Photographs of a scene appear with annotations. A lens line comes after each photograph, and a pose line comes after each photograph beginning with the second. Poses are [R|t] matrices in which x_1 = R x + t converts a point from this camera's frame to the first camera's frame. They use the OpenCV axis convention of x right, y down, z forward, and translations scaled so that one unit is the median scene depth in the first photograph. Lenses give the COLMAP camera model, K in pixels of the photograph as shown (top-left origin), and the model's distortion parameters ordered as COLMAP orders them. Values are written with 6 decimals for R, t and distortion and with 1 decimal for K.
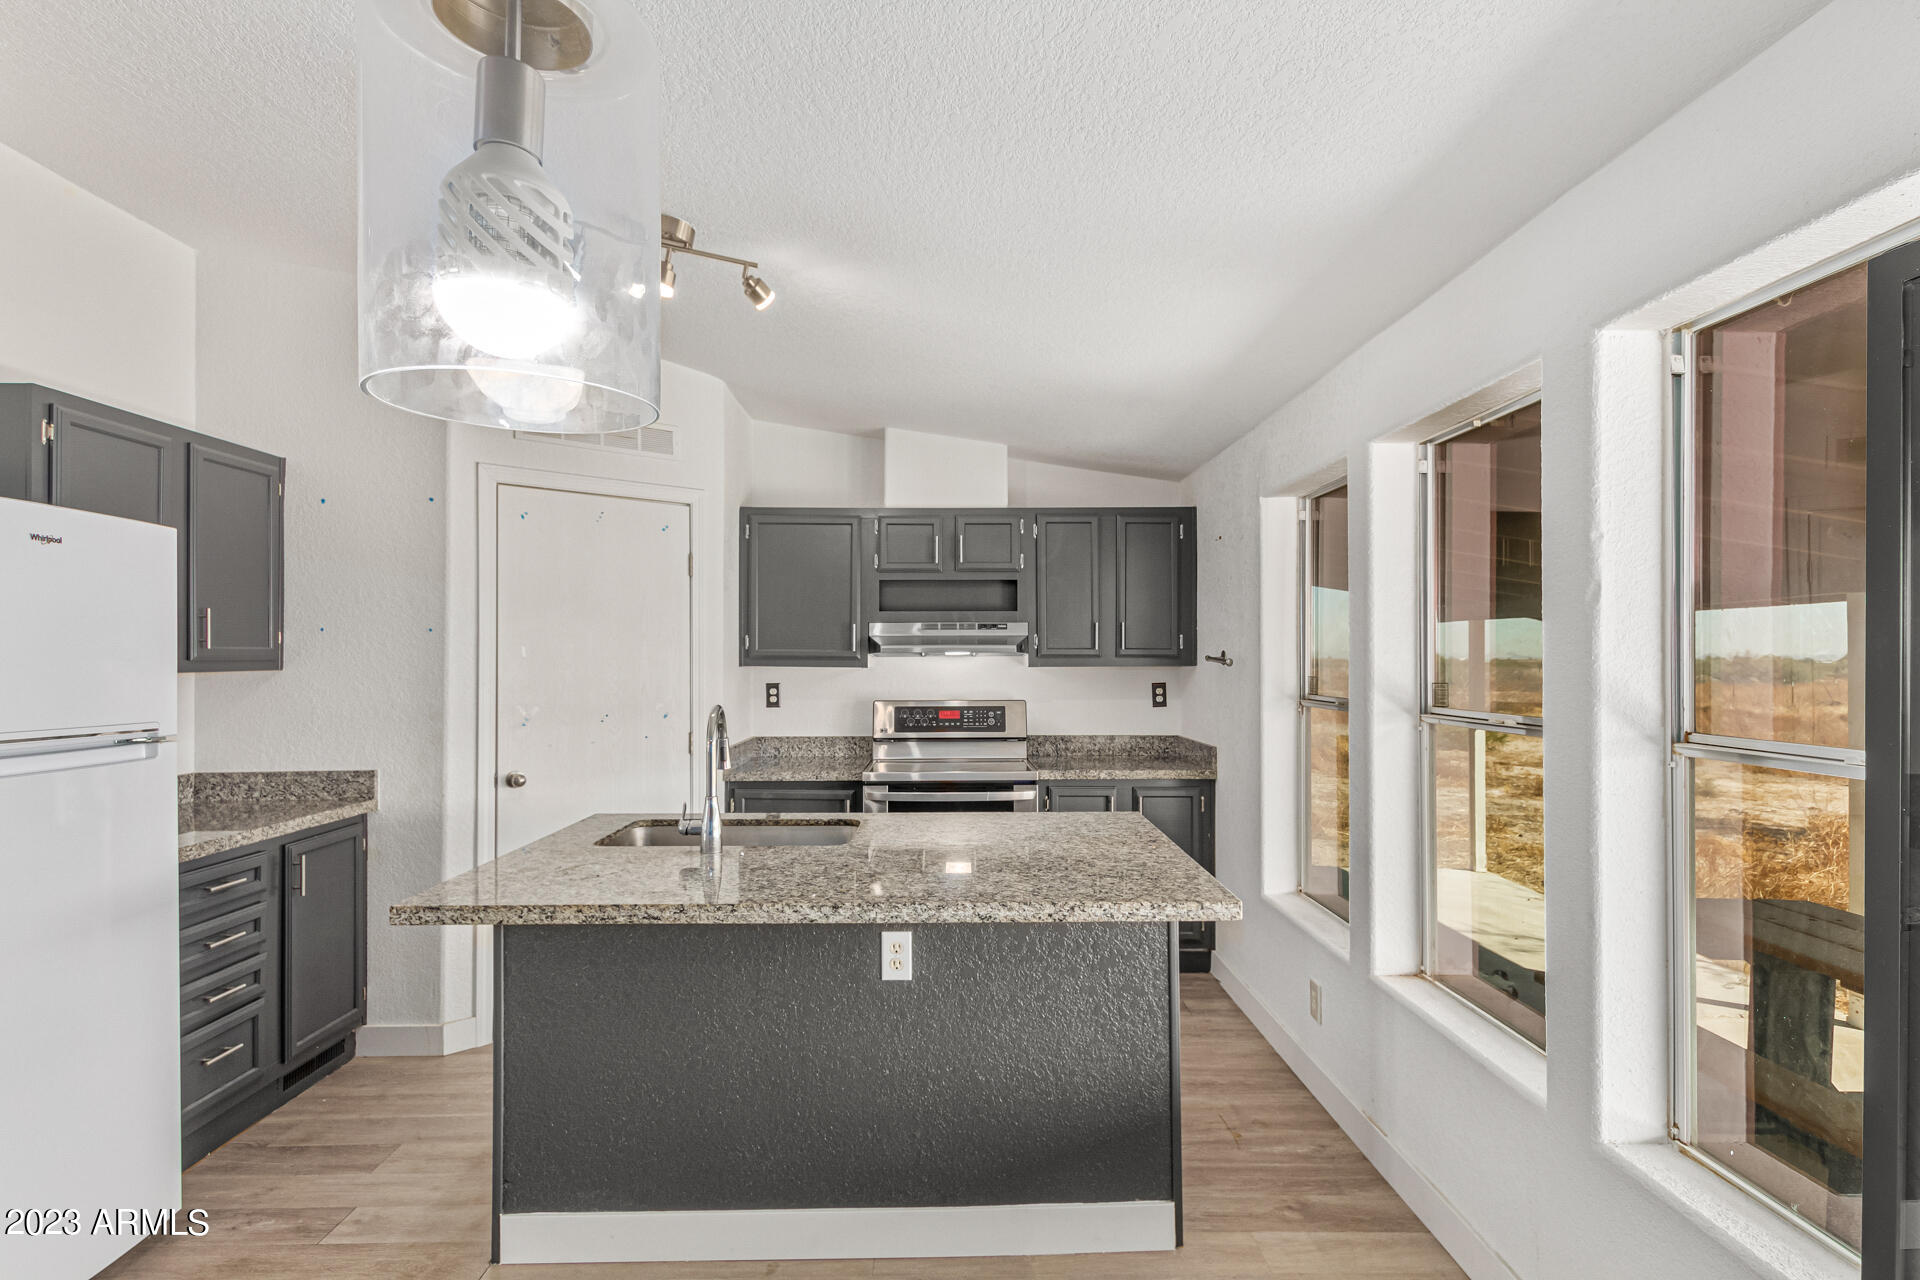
lens RADIAL K [[936.0, 0, 956.2], [0, 936.0, 630.3], [0, 0, 1]] dist [0.012557, 0.000226]
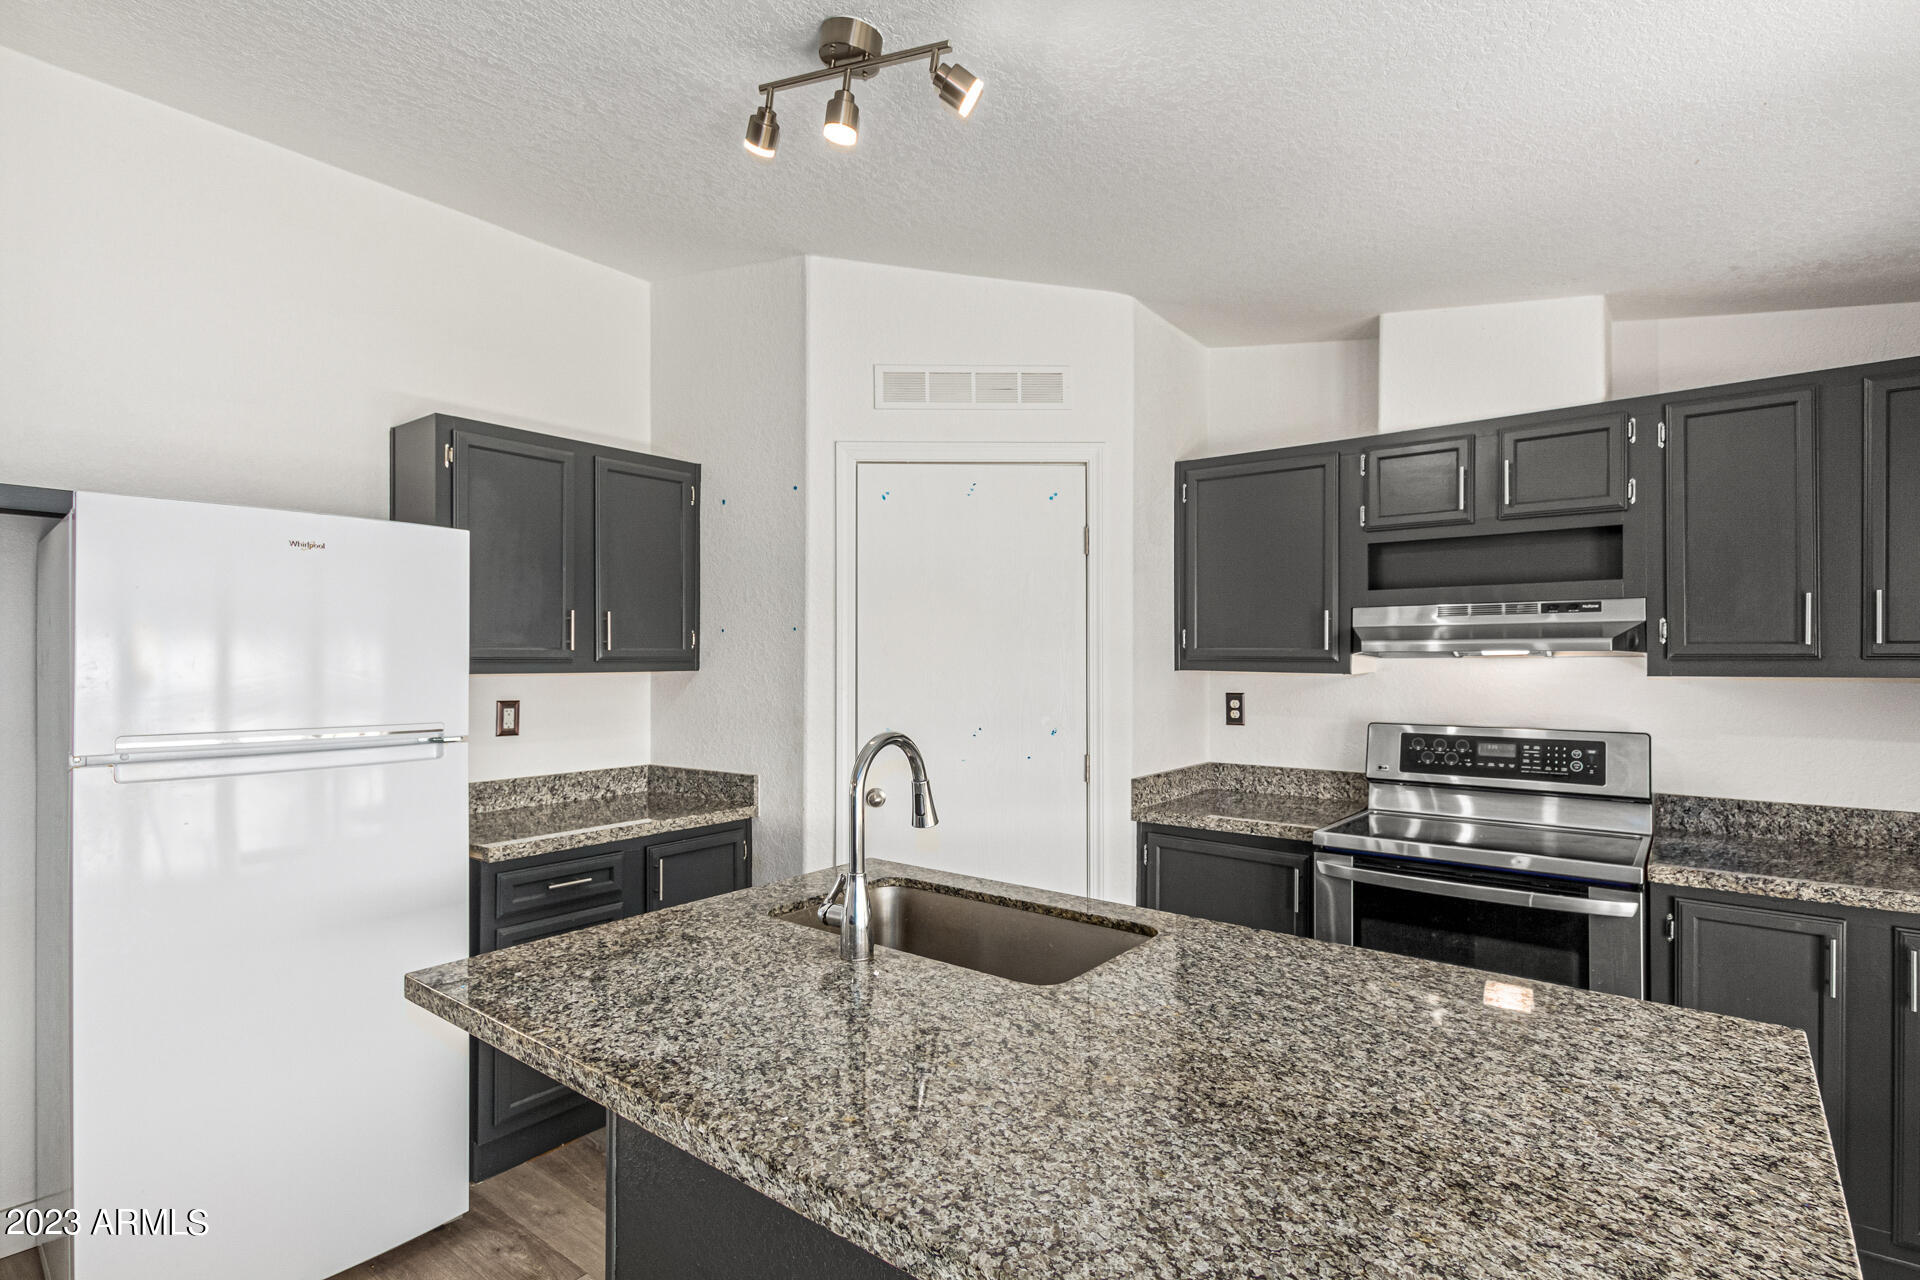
lens RADIAL K [[935.2, 0, 953.8], [0, 935.2, 649.3], [0, 0, 1]] dist [0.012829, -0.000683]
pose [[0.776890, -0.005198, -0.629615, 0.110305], [0.017811, 0.999747, 0.013723, 0.007468], [0.629384, -0.021875, 0.776786, 0.290950]]
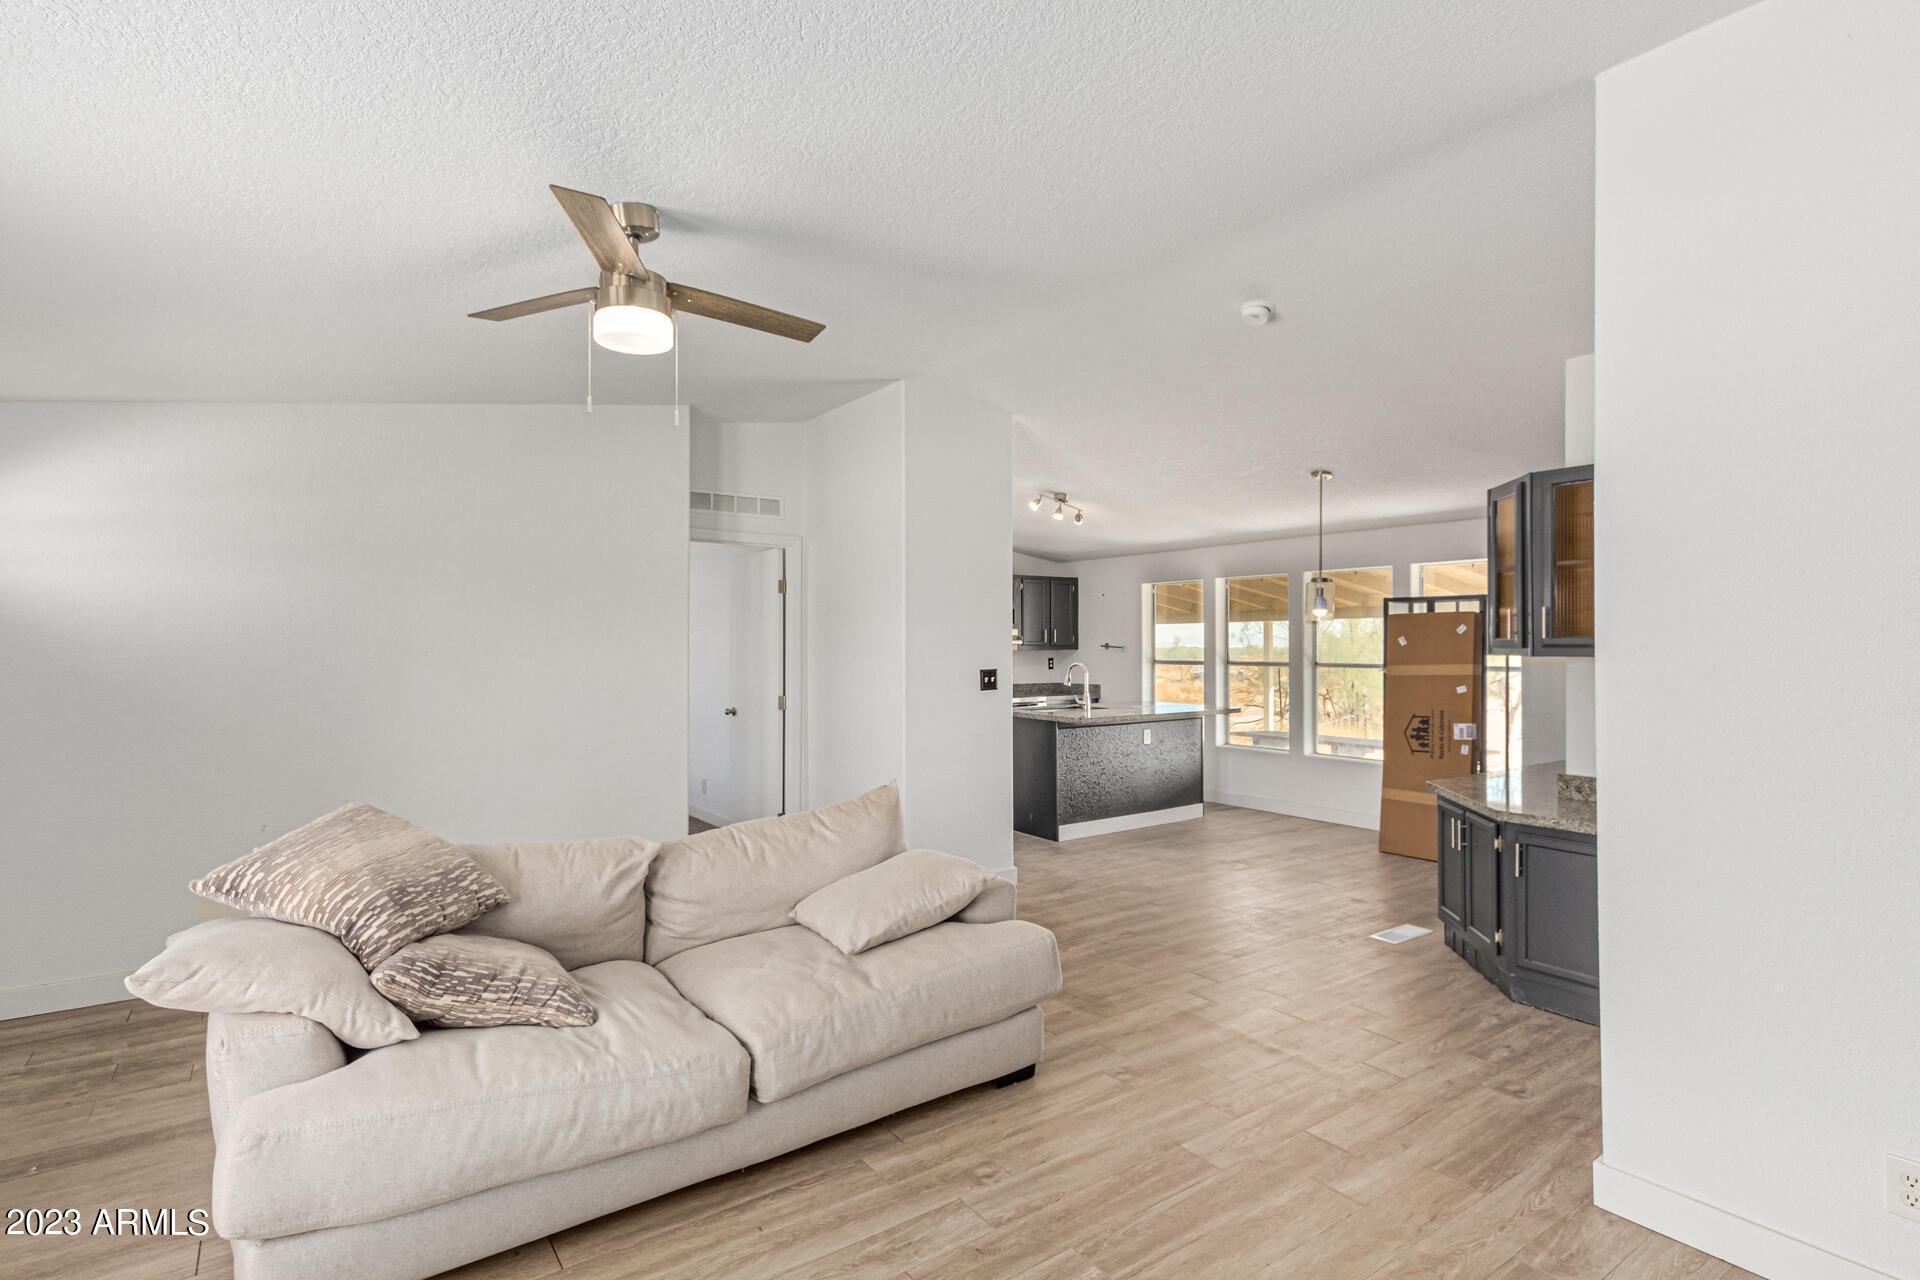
lens RADIAL K [[911.4, 0, 918.4], [0, 911.4, 645.0], [0, 0, 1]] dist [0.033107, -0.000019]
pose [[0.847211, 0.001549, 0.531255, -1.223143], [-0.015641, 0.999635, 0.022028, -0.015572], [-0.531027, -0.026971, 0.846926, -0.642634]]
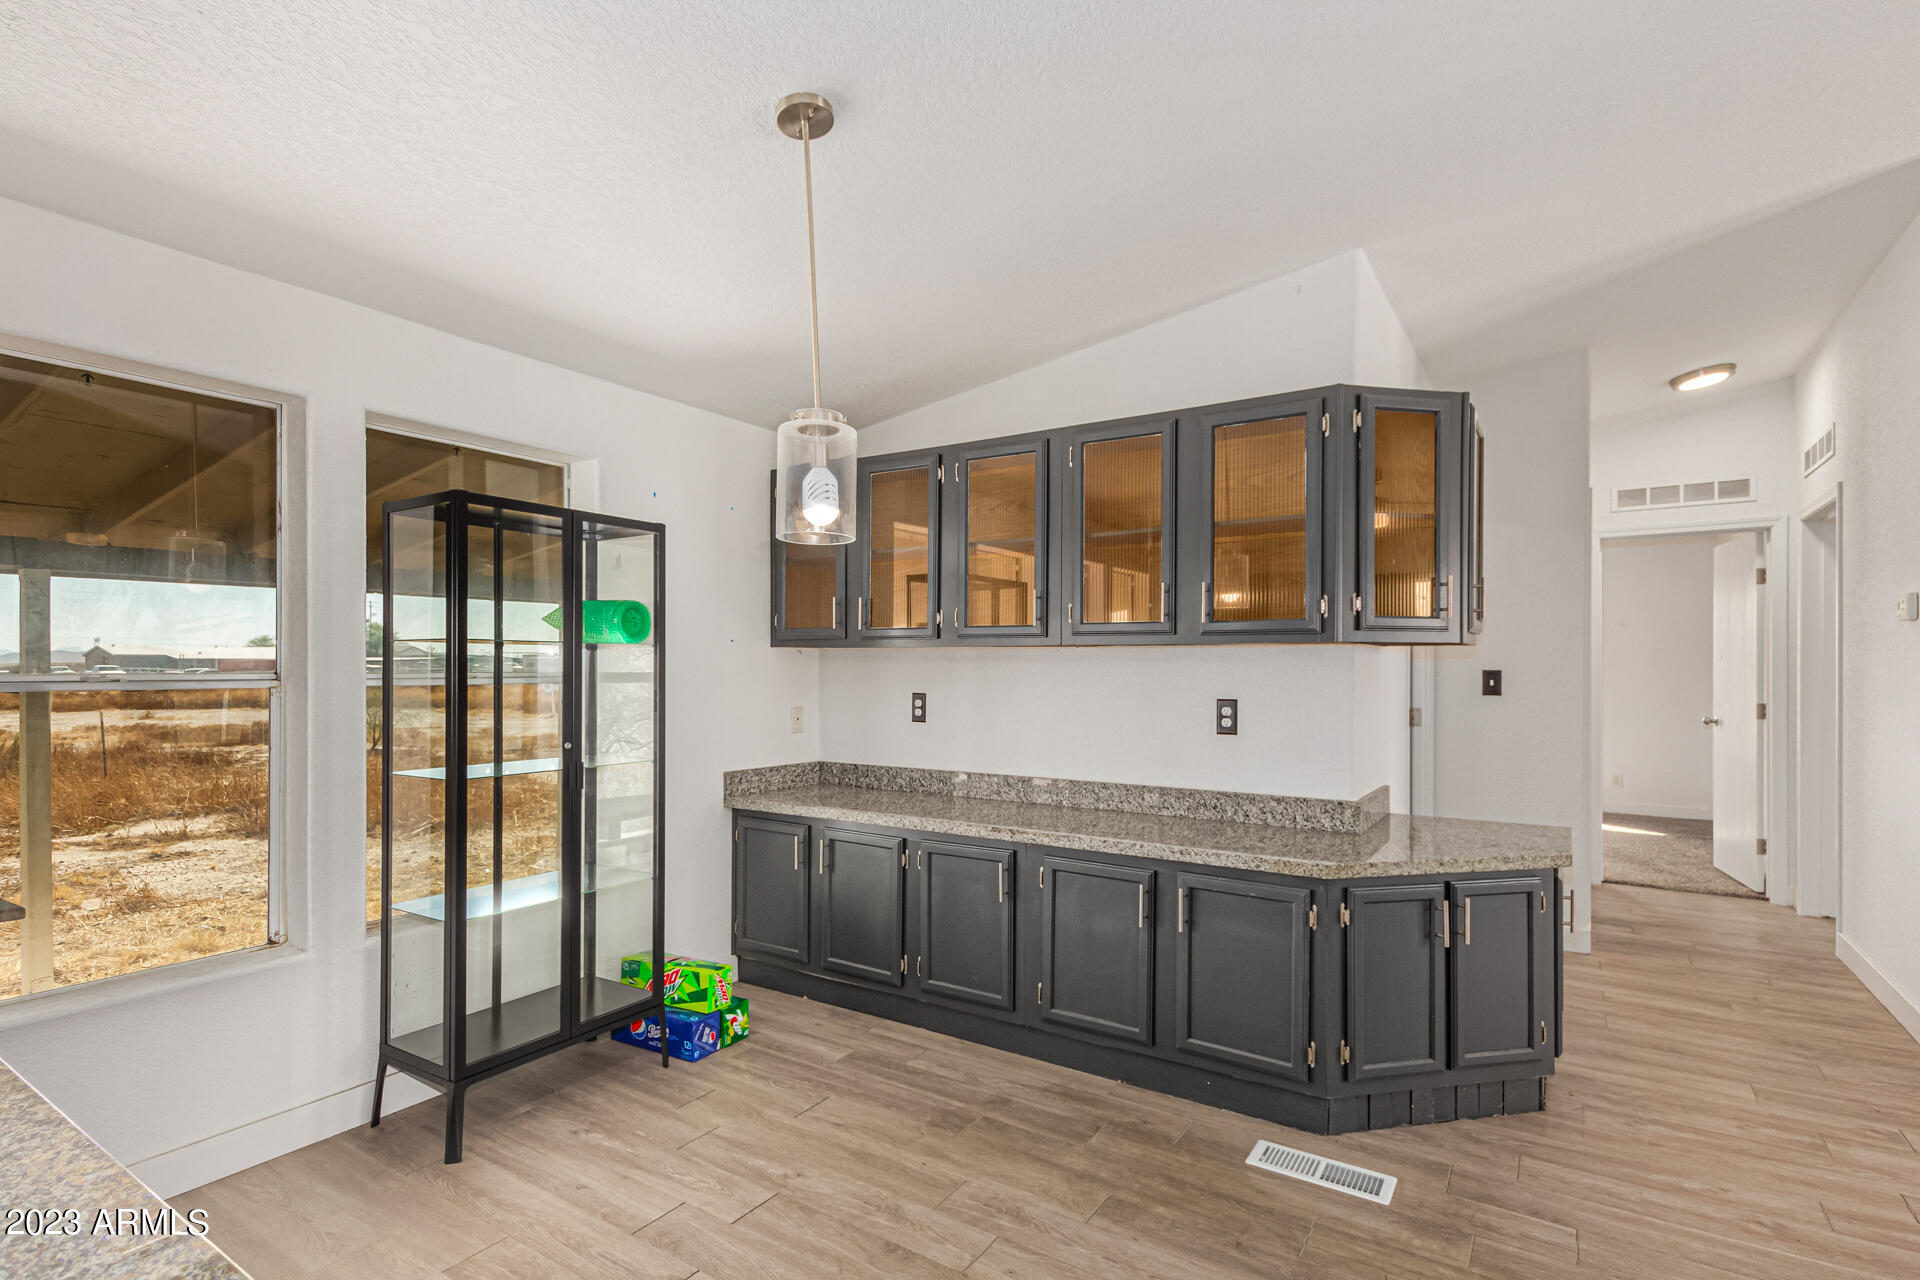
lens RADIAL K [[938.6, 0, 953.2], [0, 938.6, 668.7], [0, 0, 1]] dist [0.004894, 0.000356]
pose [[-0.832527, -0.006166, 0.553951, -0.372179], [-0.019652, 0.999637, -0.018409, 0.038251], [-0.553636, -0.026212, -0.832346, 0.483375]]
